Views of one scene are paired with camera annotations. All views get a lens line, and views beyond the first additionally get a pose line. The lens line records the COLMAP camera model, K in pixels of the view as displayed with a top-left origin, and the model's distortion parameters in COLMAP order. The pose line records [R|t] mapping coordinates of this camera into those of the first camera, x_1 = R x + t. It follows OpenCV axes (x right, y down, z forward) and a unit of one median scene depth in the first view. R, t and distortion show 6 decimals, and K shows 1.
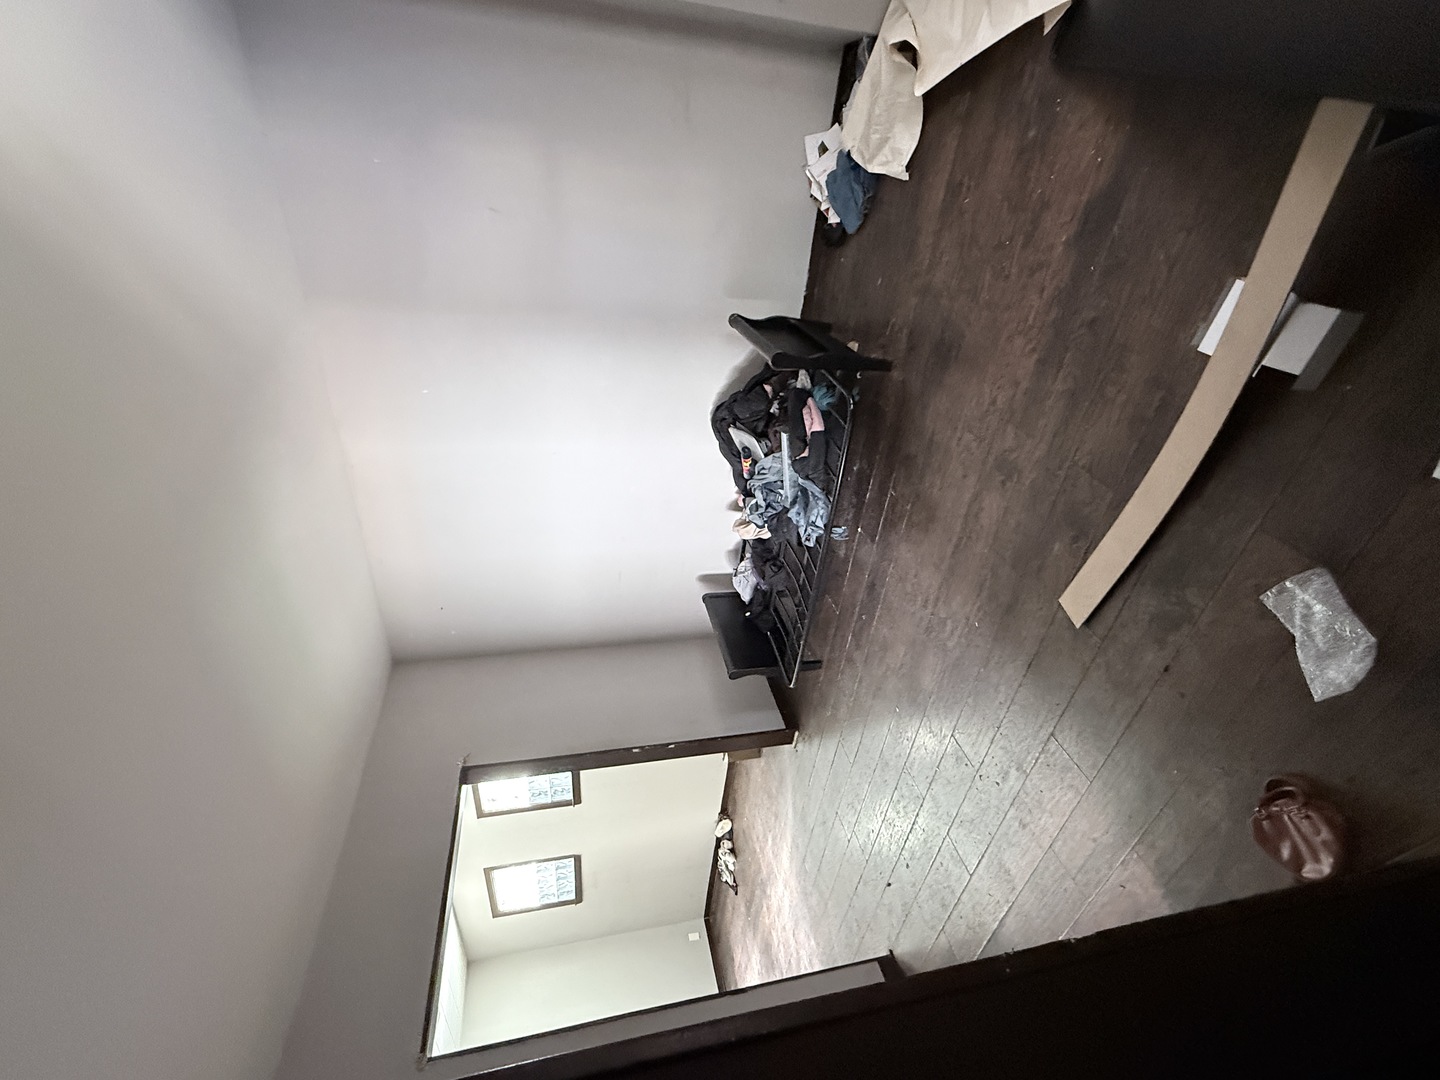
lens RADIAL K [[626.9, 0, 723.1], [0, 626.9, 541.2], [0, 0, 1]] dist [-0.000082, 0.000009]
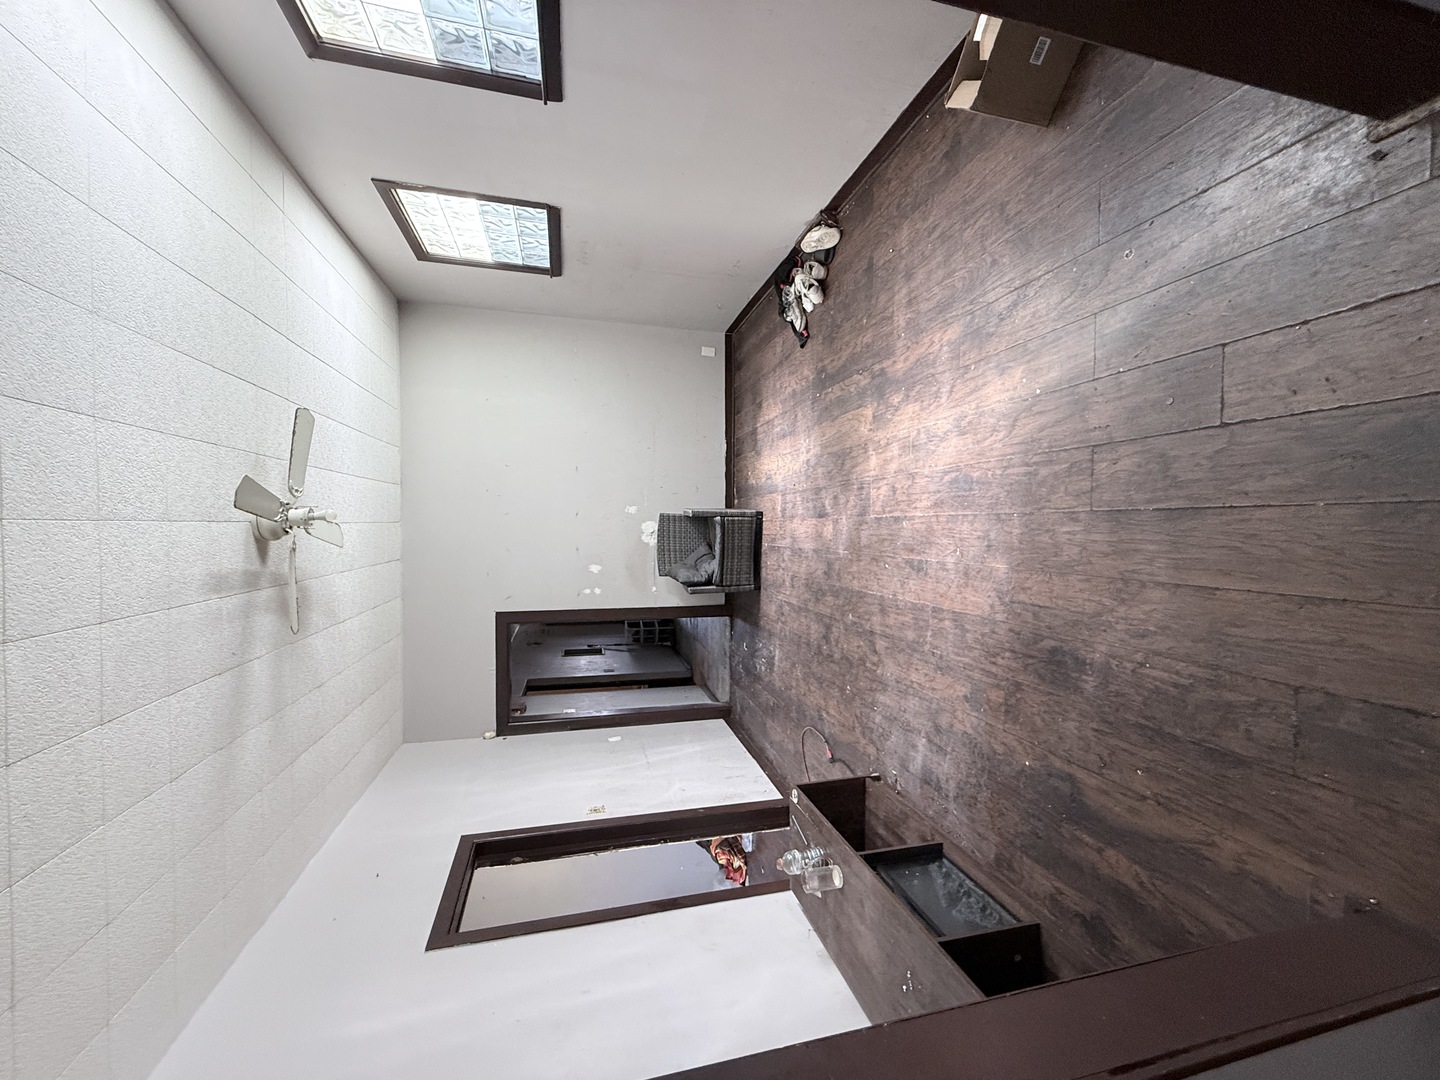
lens RADIAL K [[577.0, 0, 720.7], [0, 577.0, 540.2], [0, 0, 1]] dist [0.000639, -0.000007]
pose [[0.960987, 0.224378, 0.161737, -0.106651], [-0.258114, 0.517329, 0.815934, 0.198567], [0.099406, -0.825848, 0.555061, 0.483705]]
